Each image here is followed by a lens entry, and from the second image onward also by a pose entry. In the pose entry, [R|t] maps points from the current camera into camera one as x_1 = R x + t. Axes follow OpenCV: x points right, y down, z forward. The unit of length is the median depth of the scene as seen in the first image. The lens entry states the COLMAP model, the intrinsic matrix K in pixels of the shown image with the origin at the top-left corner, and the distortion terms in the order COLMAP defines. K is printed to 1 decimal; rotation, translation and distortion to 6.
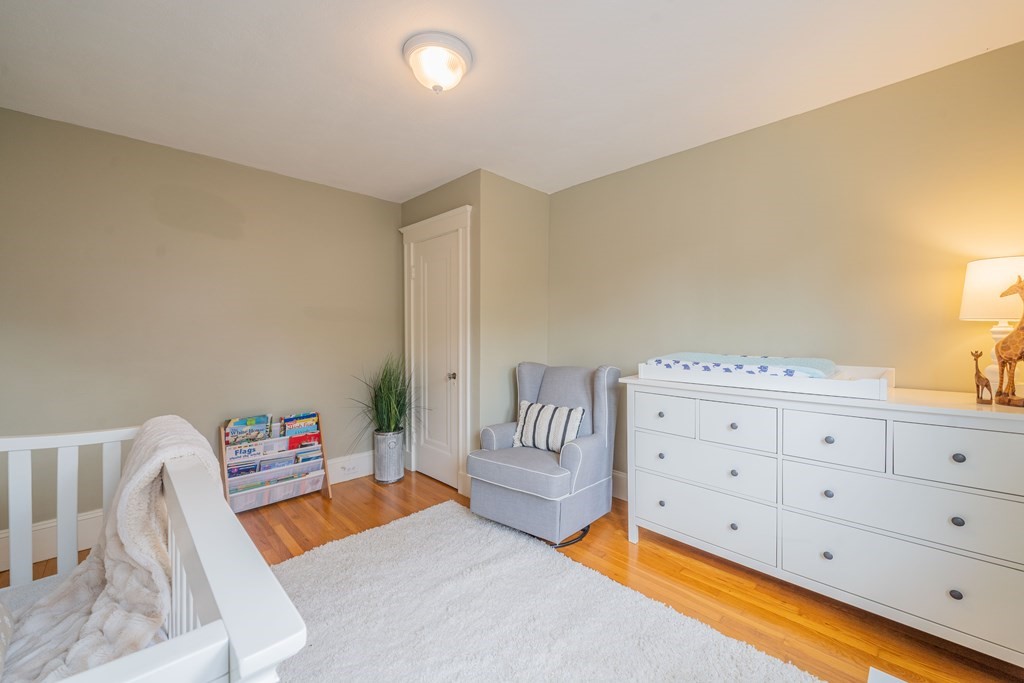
lens RADIAL K [[407.0, 0, 510.5], [0, 407.0, 337.2], [0, 0, 1]] dist [0.000390, -0.000008]
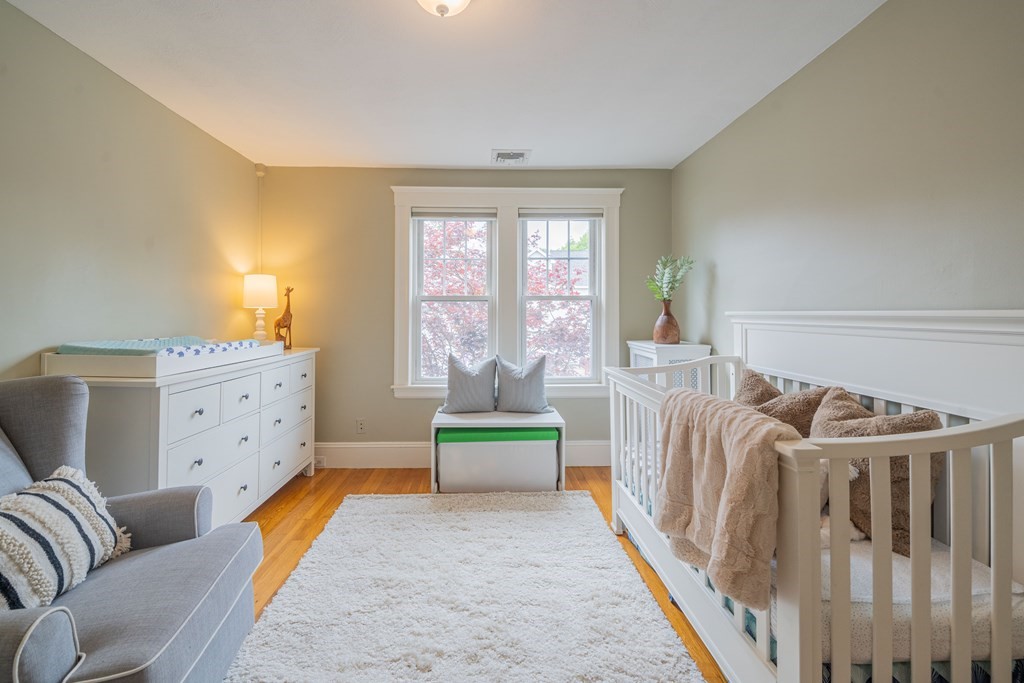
lens RADIAL K [[421.2, 0, 501.5], [0, 421.2, 315.4], [0, 0, 1]] dist [0.000179, 0.000035]
pose [[-0.750165, 0.004973, 0.661232, -0.510917], [0.013058, 0.999888, 0.007295, -0.003286], [-0.661122, 0.014107, -0.750146, 0.961476]]
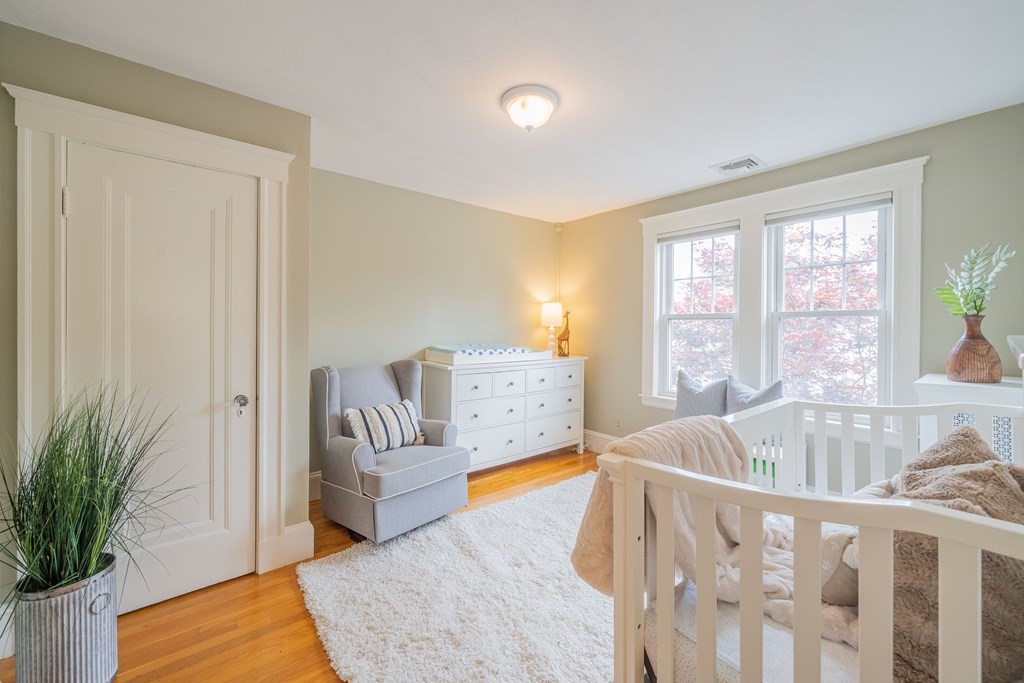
lens RADIAL K [[422.9, 0, 515.1], [0, 422.9, 328.4], [0, 0, 1]] dist [0.001897, 0.000256]
pose [[0.058280, 0.001288, 0.998299, -0.877832], [0.008887, 0.999959, -0.001809, -0.012622], [-0.998261, 0.008977, 0.058266, 0.600859]]
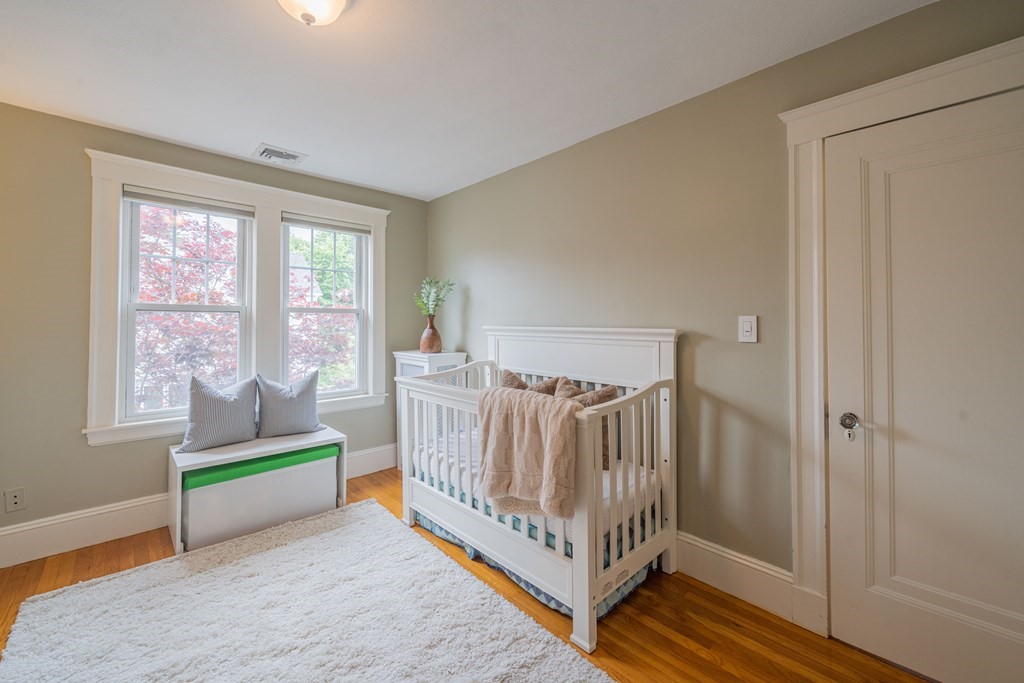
lens RADIAL K [[424.8, 0, 508.4], [0, 424.8, 315.1], [0, 0, 1]] dist [0.022146, -0.008281]
pose [[-0.999855, 0.001552, 0.016957, -0.363484], [0.001371, 0.999942, -0.010710, -0.016592], [-0.016972, -0.010685, -0.999799, 1.126328]]
